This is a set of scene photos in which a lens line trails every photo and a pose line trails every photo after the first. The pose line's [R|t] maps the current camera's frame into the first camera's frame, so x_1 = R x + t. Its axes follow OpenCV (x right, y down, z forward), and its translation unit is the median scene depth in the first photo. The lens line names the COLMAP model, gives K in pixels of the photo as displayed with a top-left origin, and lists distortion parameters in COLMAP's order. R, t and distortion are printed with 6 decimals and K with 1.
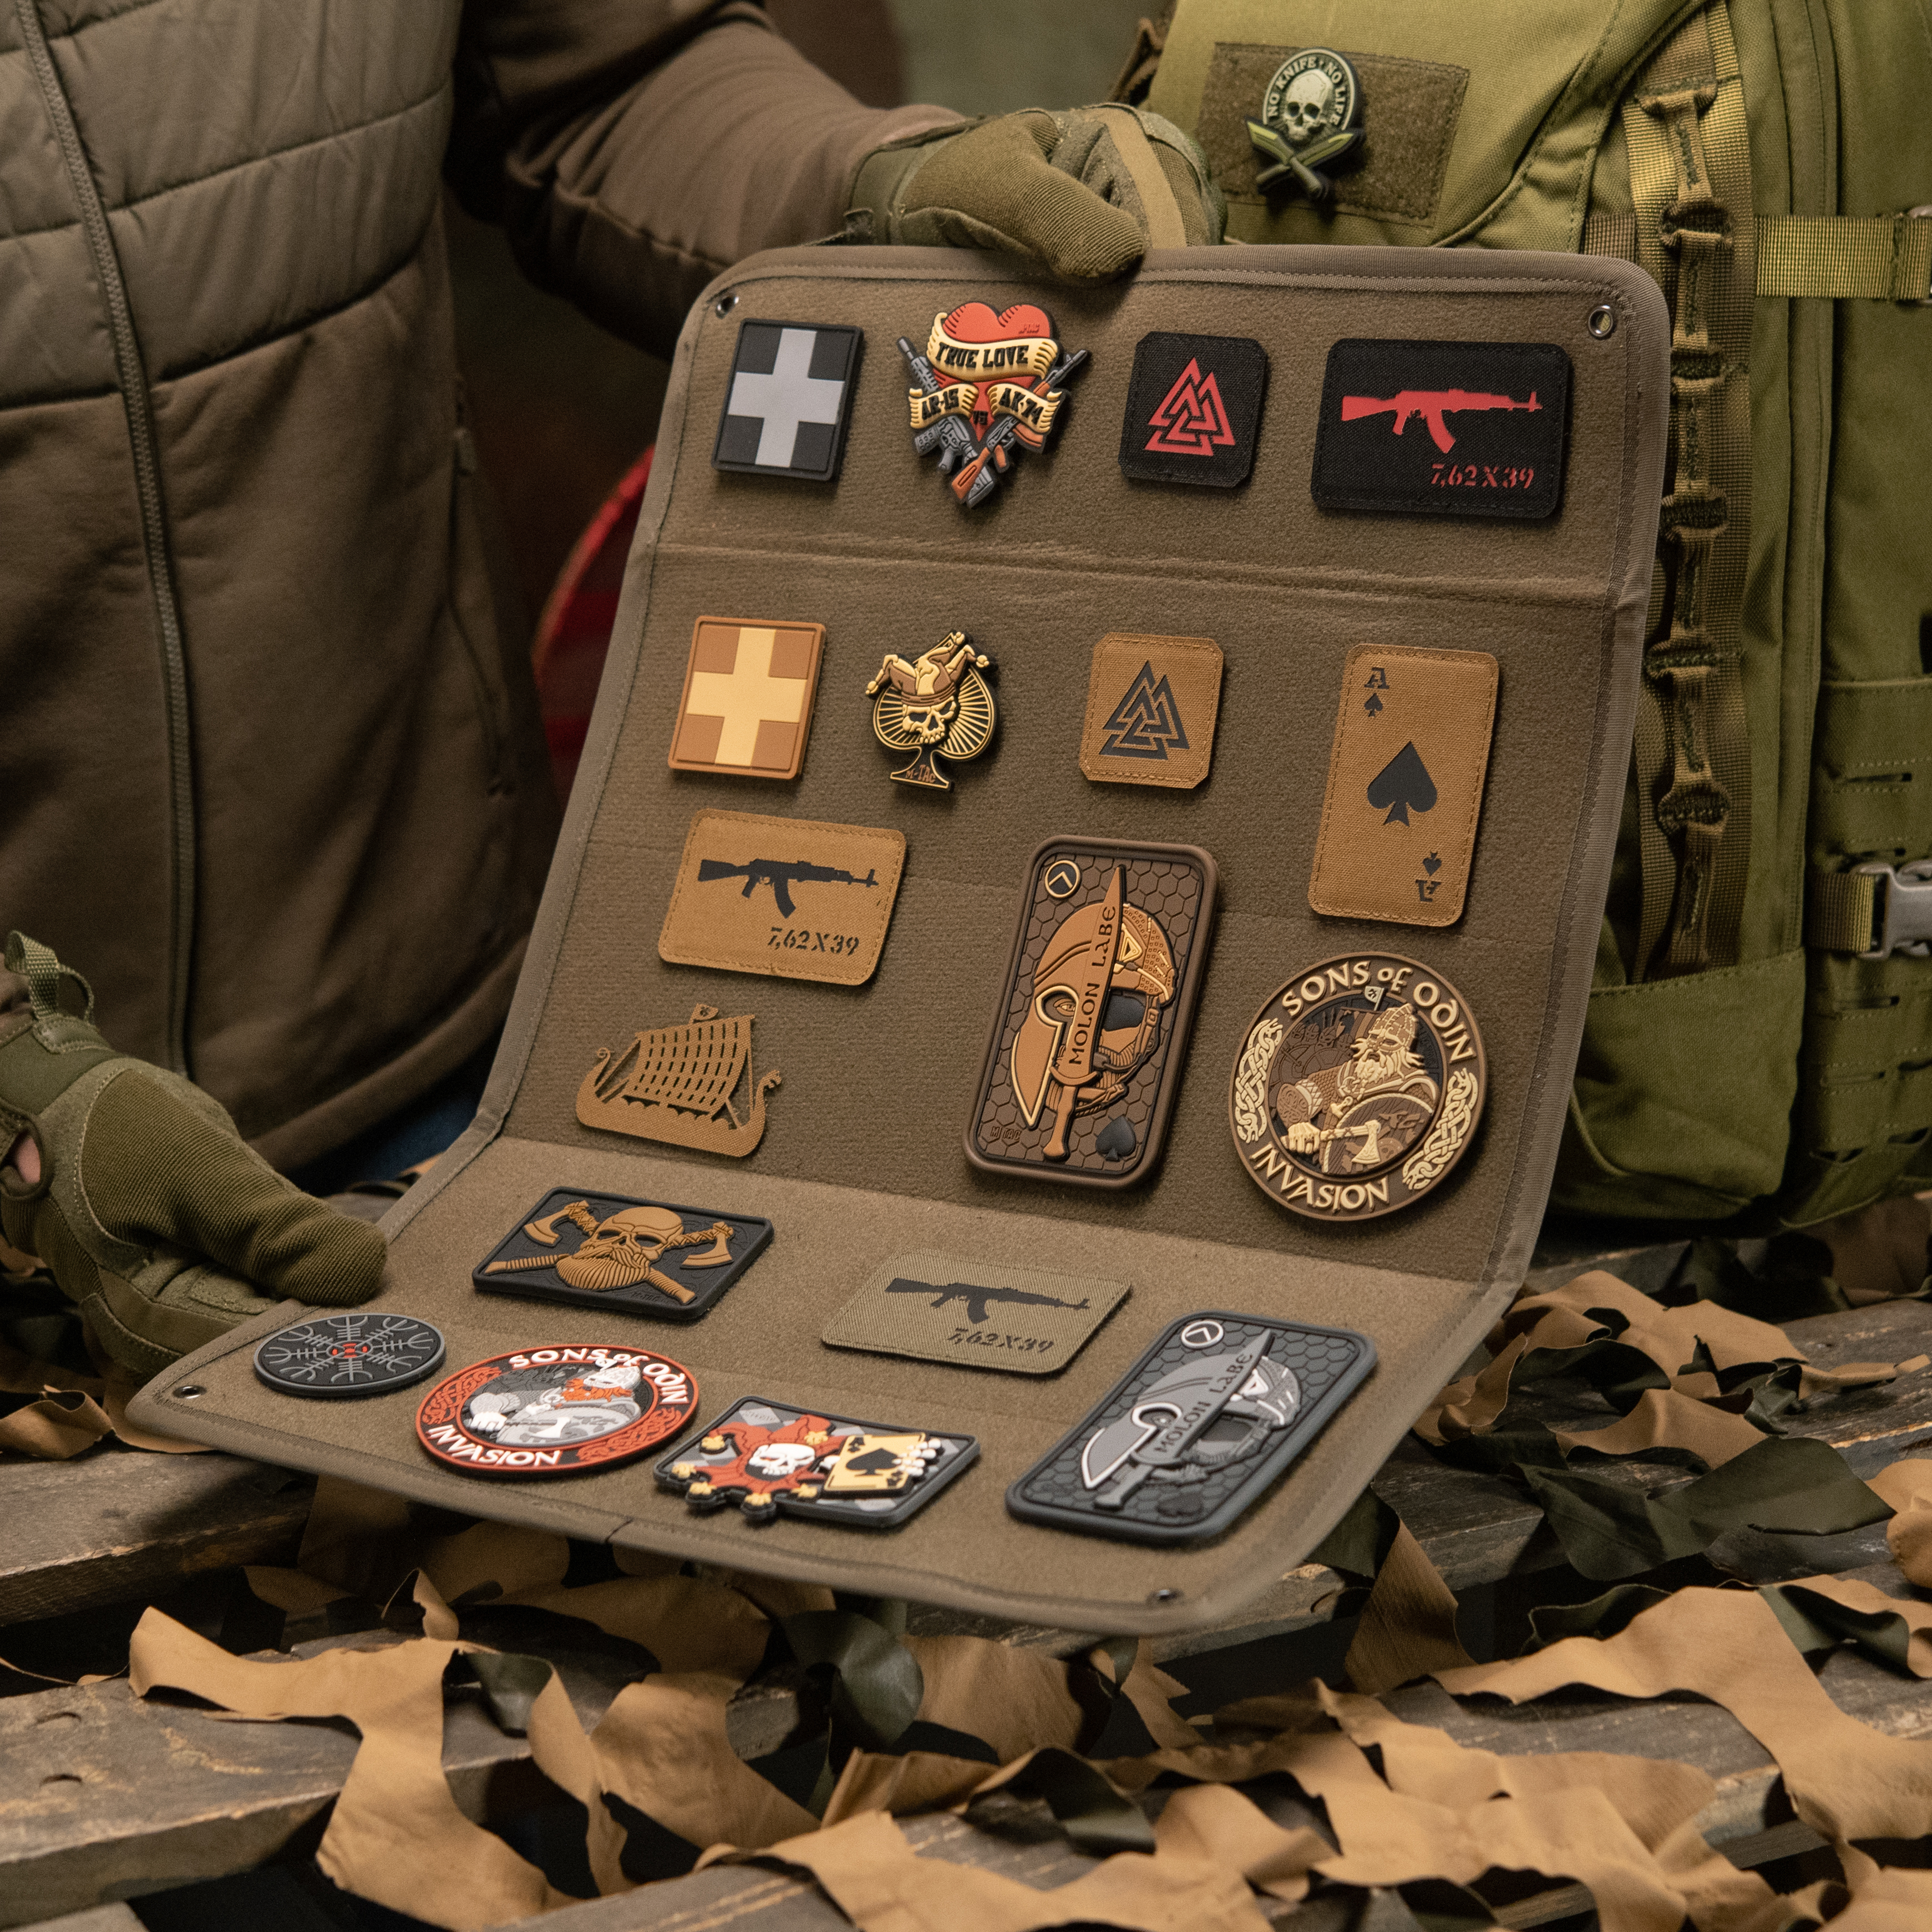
lens RADIAL K [[5389.0, 0, 1013.4], [0, 5389.0, 977.3], [0, 0, 1]] dist [-0.011979, 0.000000]
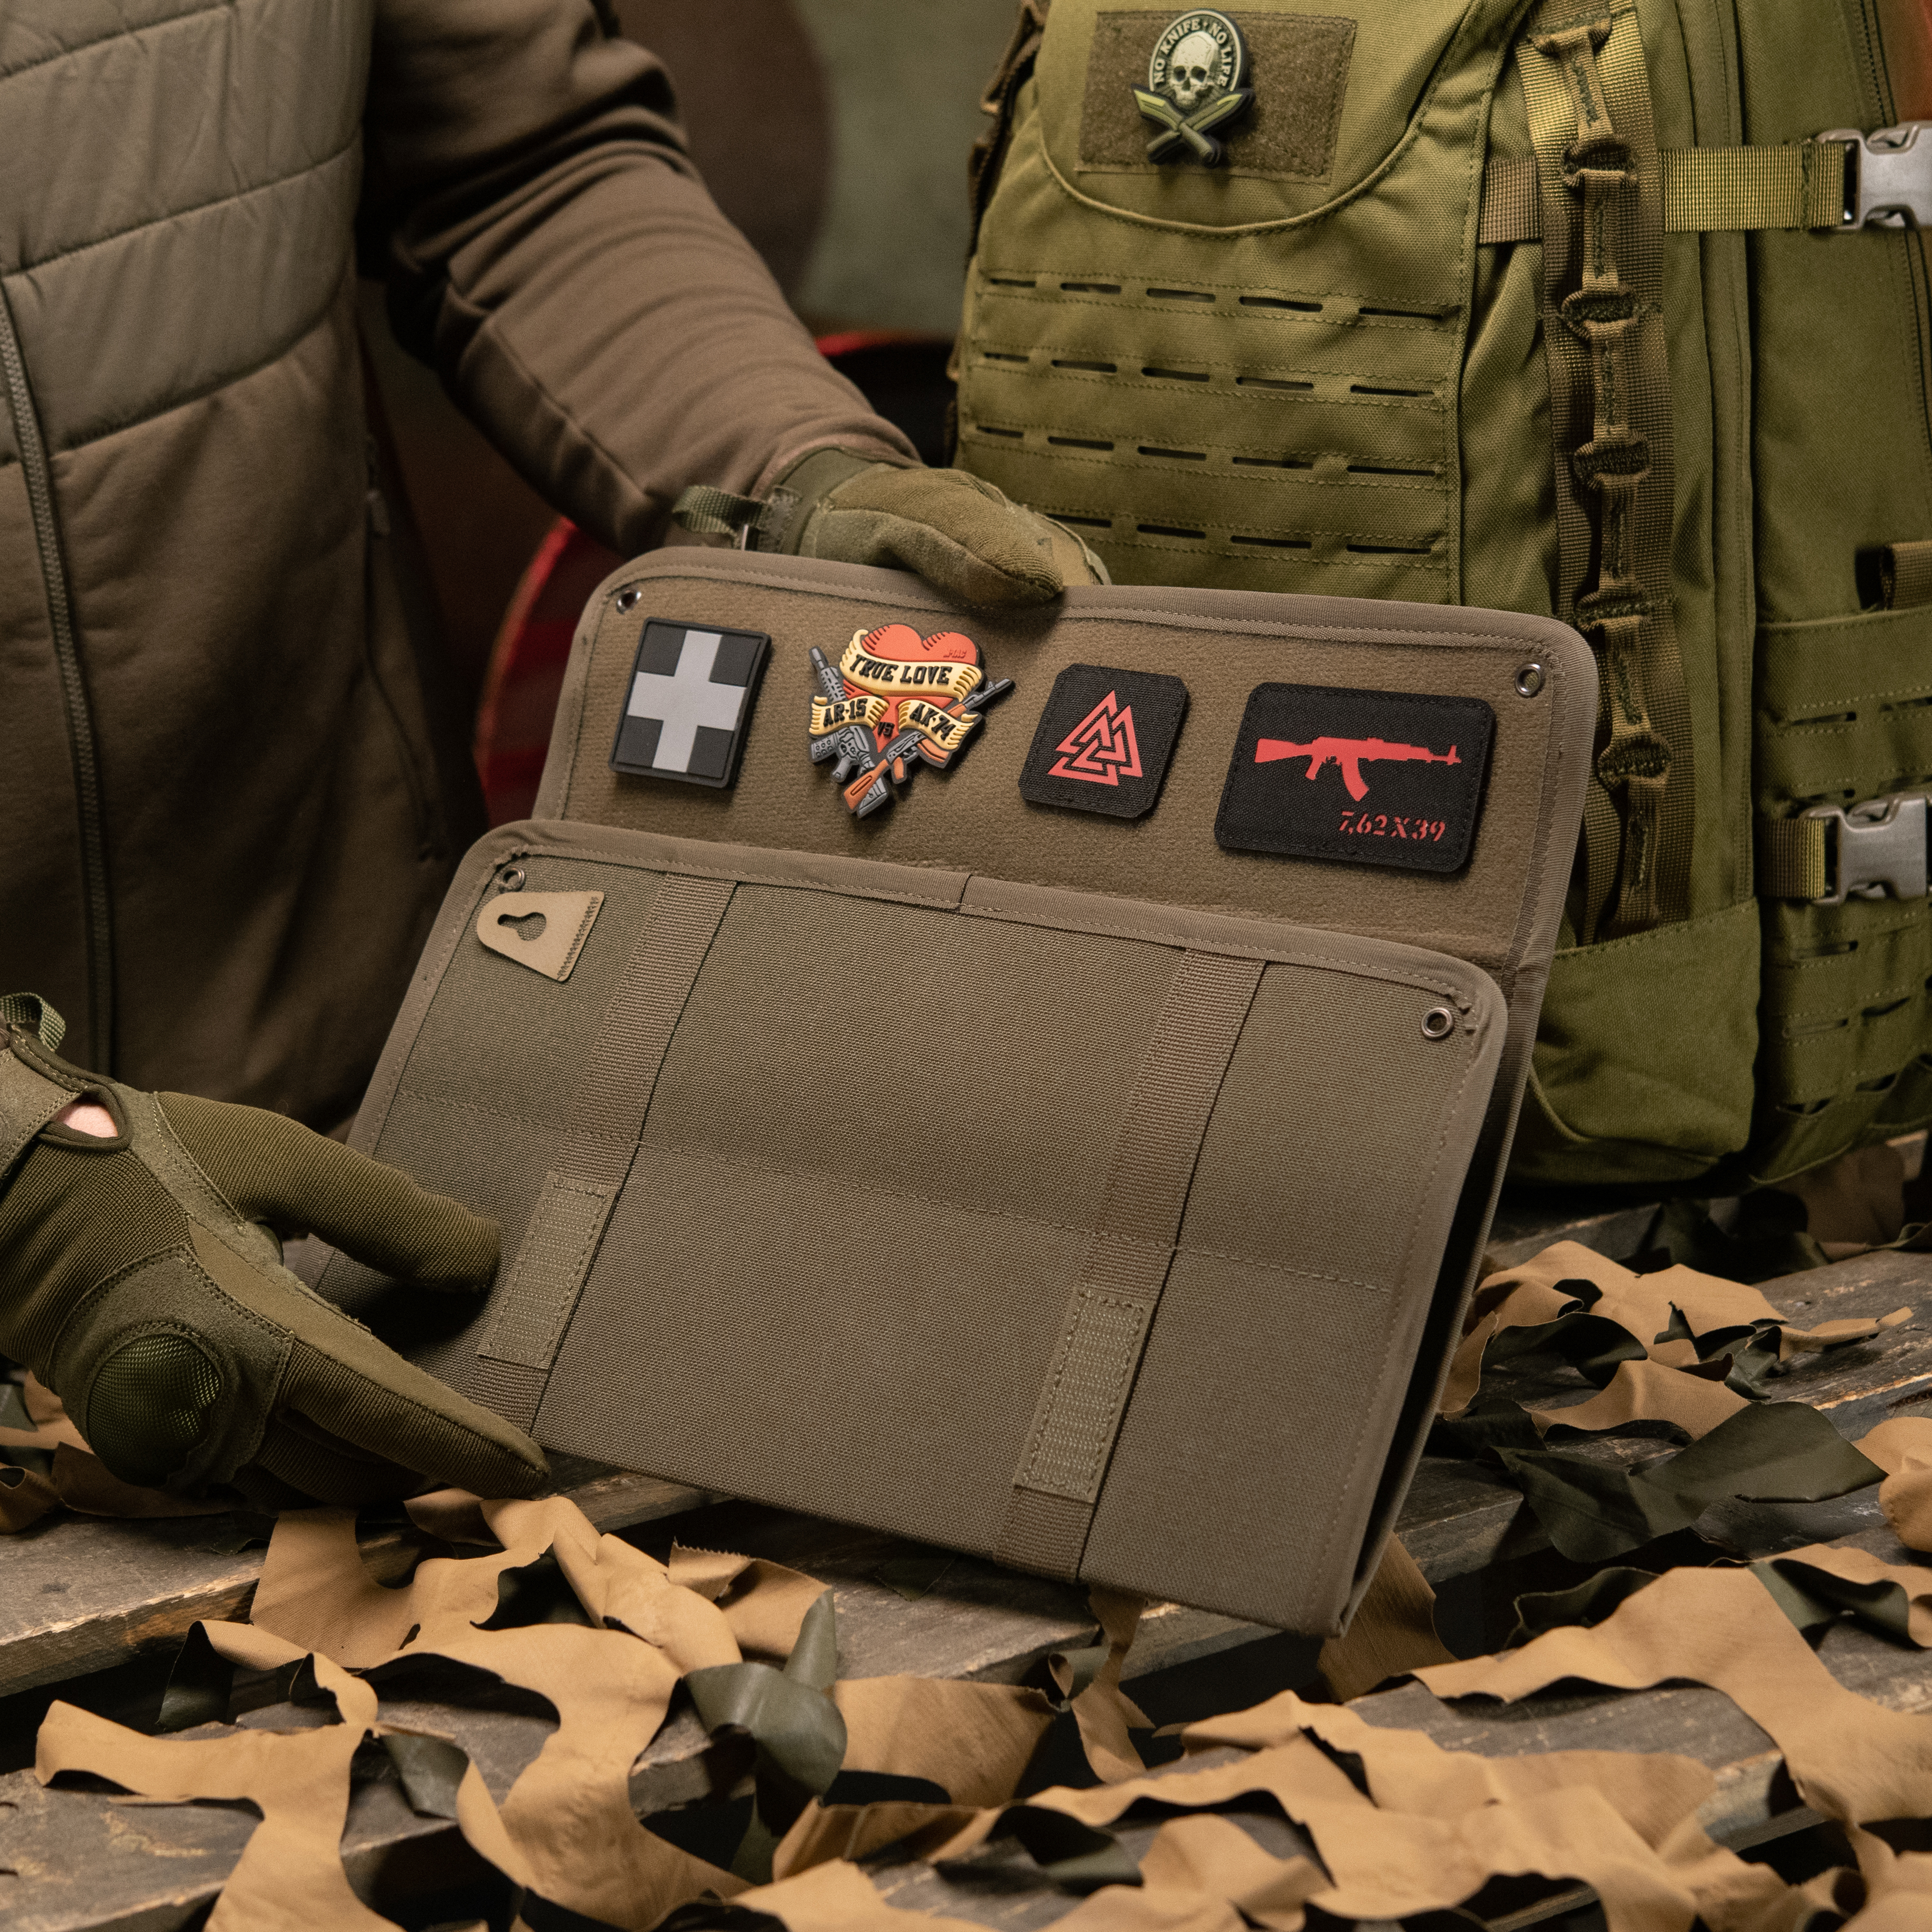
lens RADIAL K [[5105.9, 0, 959.6], [0, 5105.9, 972.3], [0, 0, 1]] dist [-0.009532, 0.000000]
pose [[0.997936, -0.063029, -0.012323, 0.013573], [0.063020, 0.998012, -0.001148, 0.000003], [0.012371, 0.000369, 0.999923, 0.075837]]
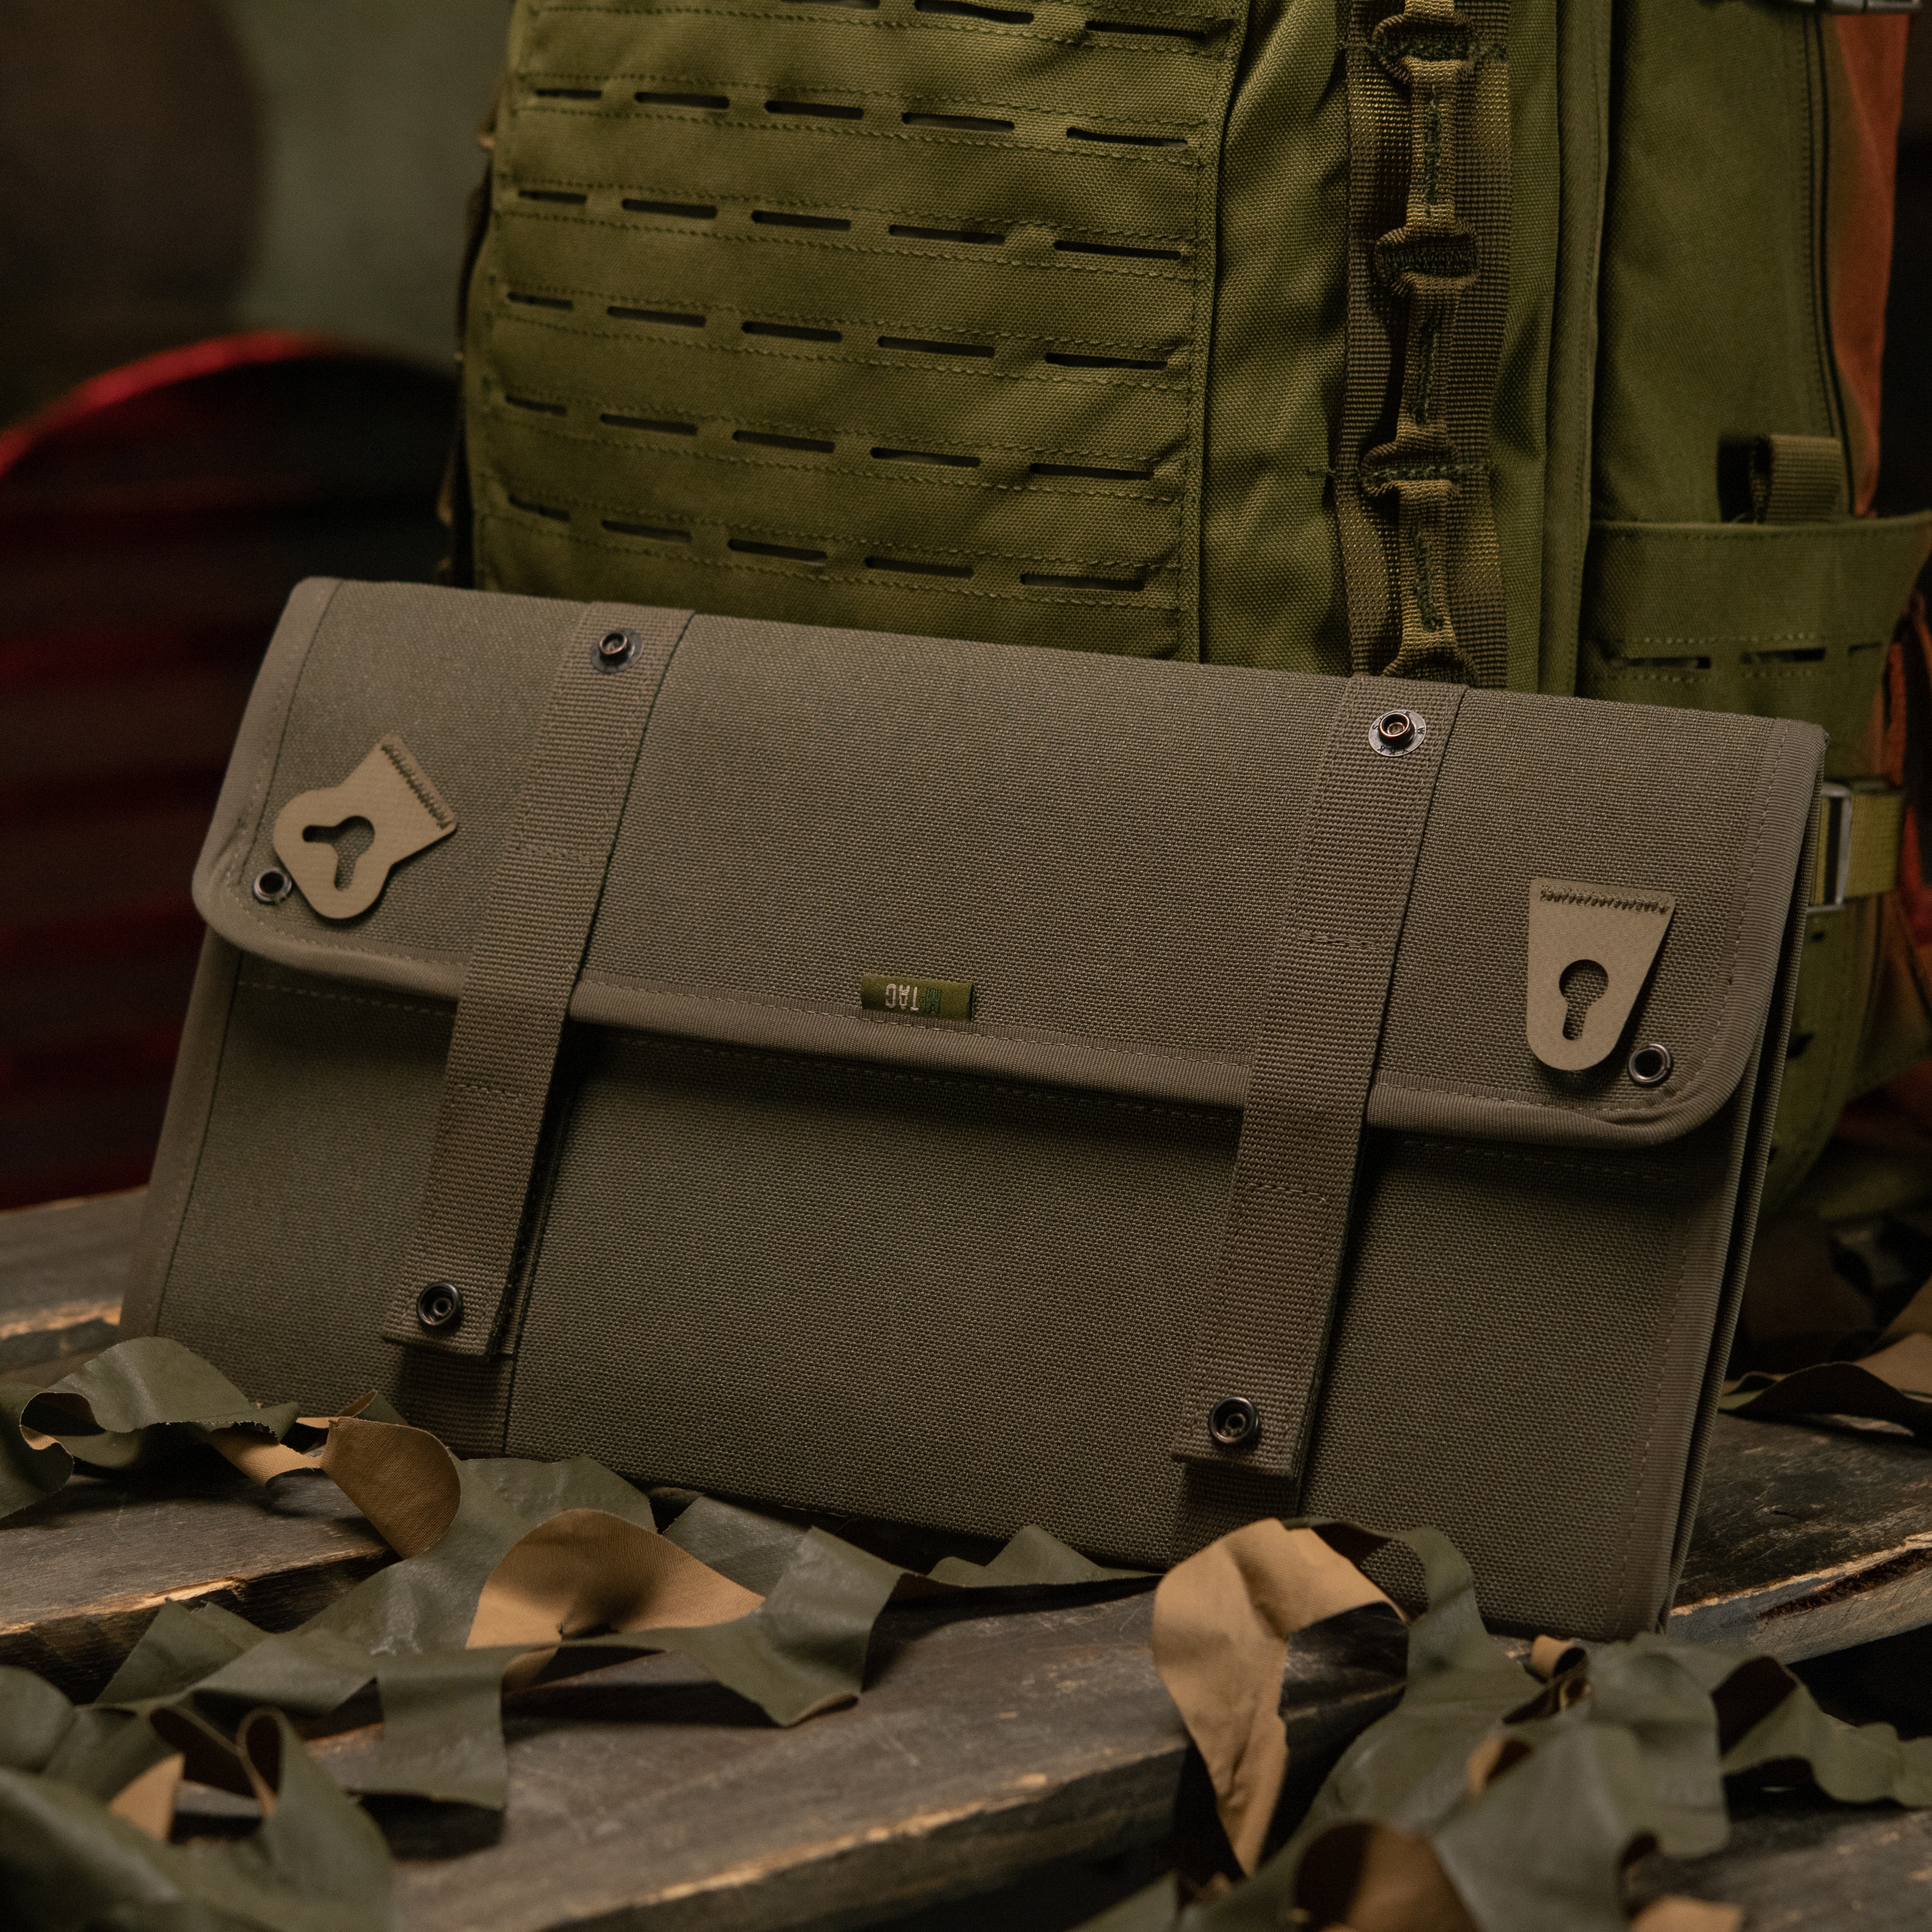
lens RADIAL K [[5105.9, 0, 1013.0], [0, 5105.9, 1023.8], [0, 0, 1]] dist [-0.009532, 0.000000]
pose [[0.991333, 0.006330, 0.131223, -0.013166], [0.001182, 0.998369, -0.057087, 0.050517], [-0.131370, 0.056747, 0.989708, 0.360494]]
